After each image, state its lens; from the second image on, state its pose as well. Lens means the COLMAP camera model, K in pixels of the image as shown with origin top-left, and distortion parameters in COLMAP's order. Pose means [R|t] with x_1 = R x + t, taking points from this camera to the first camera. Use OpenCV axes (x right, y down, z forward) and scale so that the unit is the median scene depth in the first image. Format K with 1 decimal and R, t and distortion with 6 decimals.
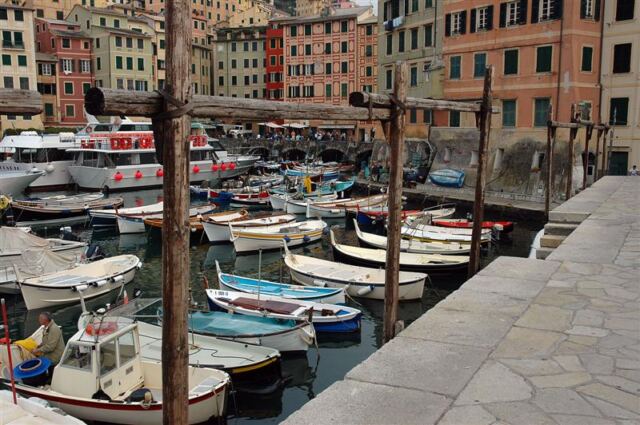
lens RADIAL K [[692.1, 0, 320.3], [0, 692.1, 213.1], [0, 0, 1]] dist [0.005101, 0.000000]
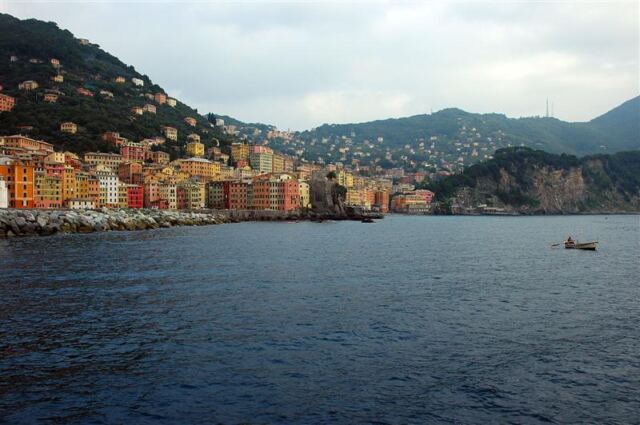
lens RADIAL K [[617.2, 0, 319.9], [0, 617.2, 213.0], [0, 0, 1]] dist [-0.000996, 0.000000]
pose [[0.993651, 0.000647, 0.112508, 0.063666], [0.013031, 0.992592, -0.120791, 0.331735], [-0.111752, 0.121490, 0.986282, -2.571623]]
